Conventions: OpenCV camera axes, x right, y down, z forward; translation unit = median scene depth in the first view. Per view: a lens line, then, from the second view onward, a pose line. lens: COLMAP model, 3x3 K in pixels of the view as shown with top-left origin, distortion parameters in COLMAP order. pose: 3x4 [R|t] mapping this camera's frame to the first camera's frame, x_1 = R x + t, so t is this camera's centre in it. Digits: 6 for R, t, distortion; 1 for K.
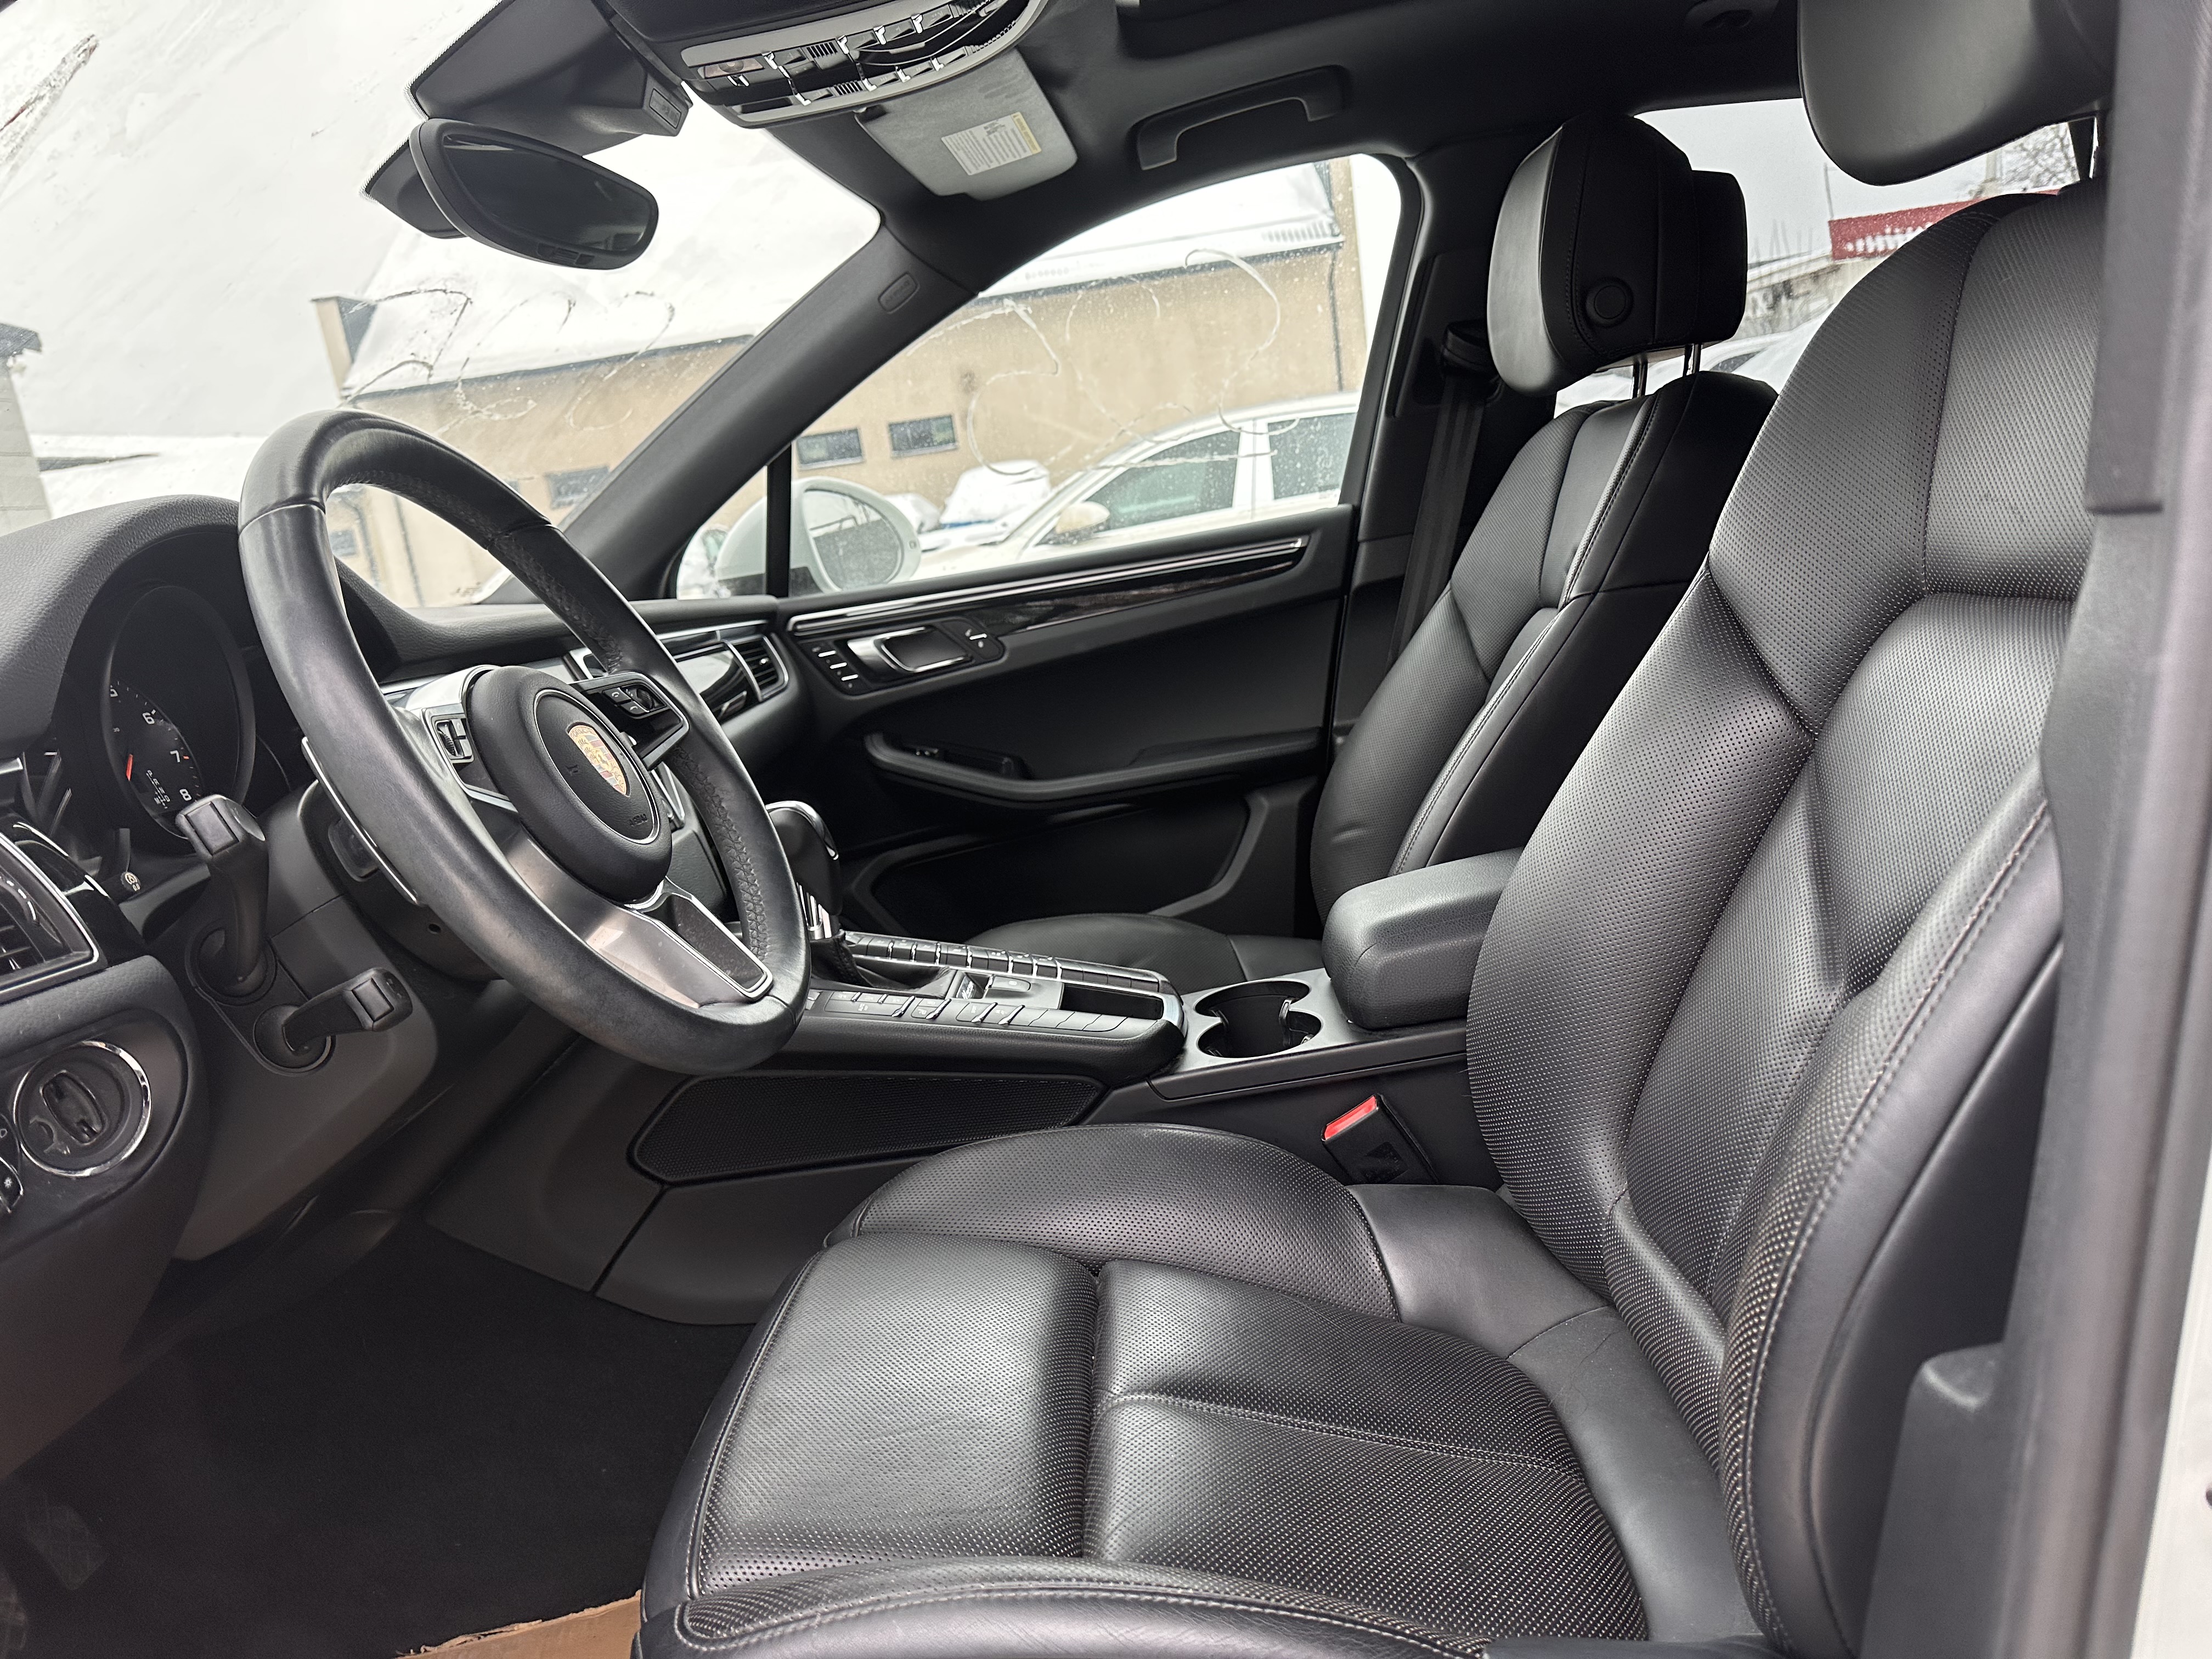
lens RADIAL K [[1558.4, 0, 1118.3], [0, 1558.4, 839.9], [0, 0, 1]] dist [0.036060, -0.013898]
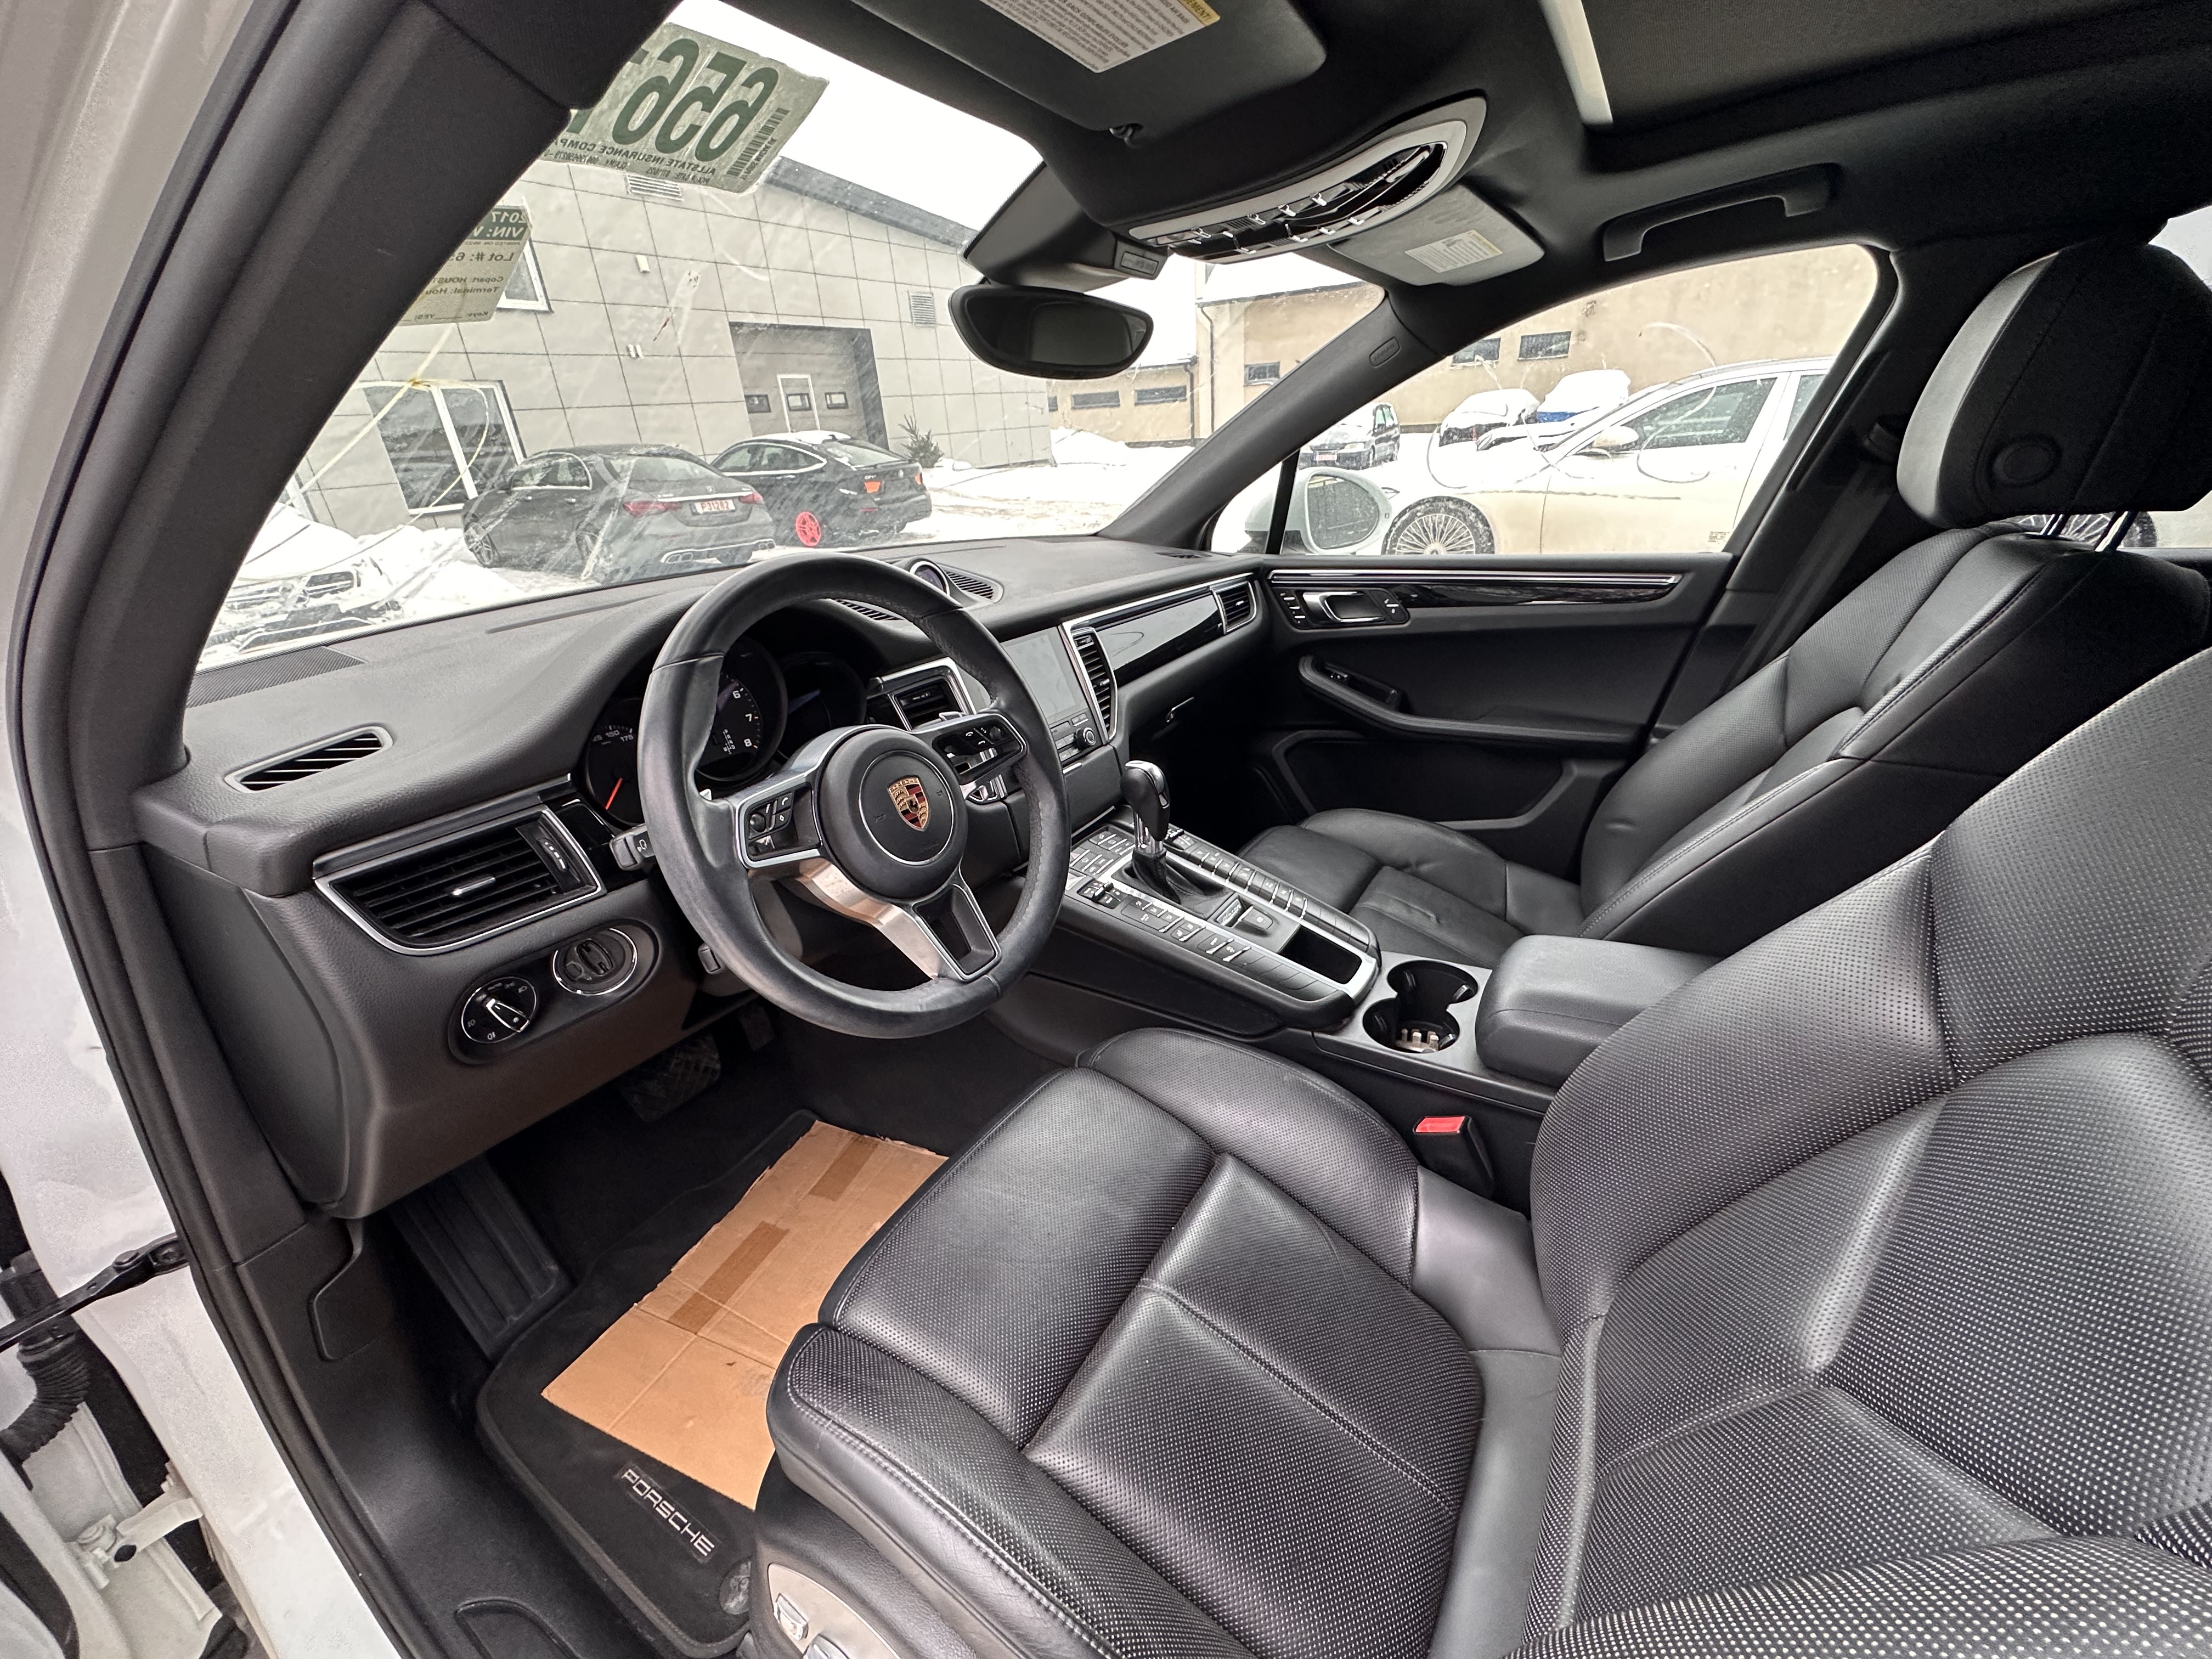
lens RADIAL K [[889.1, 0, 1096.7], [0, 889.1, 829.4], [0, 0, 1]] dist [-0.007957, -0.000181]
pose [[0.855819, 0.295864, -0.424308, 0.088945], [-0.178162, 0.938683, 0.295181, -0.141358], [0.485625, -0.177026, 0.856055, 0.155524]]
